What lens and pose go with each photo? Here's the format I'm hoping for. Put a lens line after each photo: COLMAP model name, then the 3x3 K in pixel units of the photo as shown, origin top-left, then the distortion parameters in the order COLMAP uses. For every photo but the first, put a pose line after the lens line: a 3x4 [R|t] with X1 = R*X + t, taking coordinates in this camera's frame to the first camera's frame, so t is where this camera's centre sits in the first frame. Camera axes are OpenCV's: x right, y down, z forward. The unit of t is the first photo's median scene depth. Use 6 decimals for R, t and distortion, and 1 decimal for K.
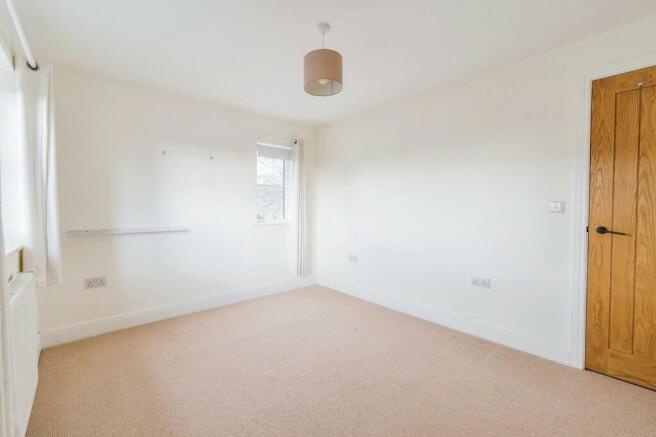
lens RADIAL K [[270.0, 0, 338.7], [0, 270.0, 221.3], [0, 0, 1]] dist [0.000706, 0.000212]
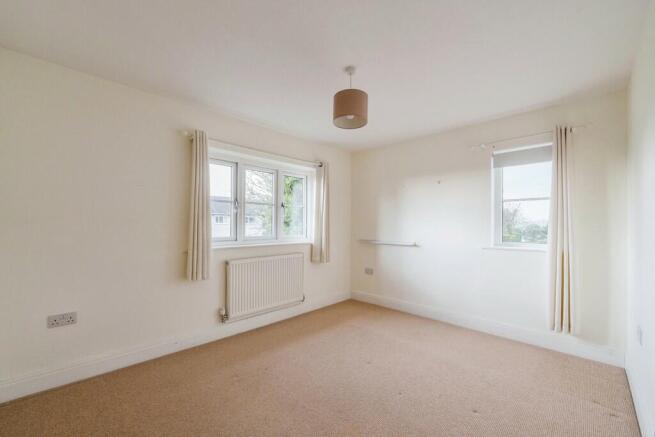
lens RADIAL K [[273.2, 0, 329.3], [0, 273.2, 215.6], [0, 0, 1]] dist [-0.010762, 0.000189]
pose [[0.049145, -0.037066, -0.998104, 0.781123], [-0.049844, 0.997975, -0.039516, -0.038207], [0.997547, 0.051692, 0.047198, 0.646121]]
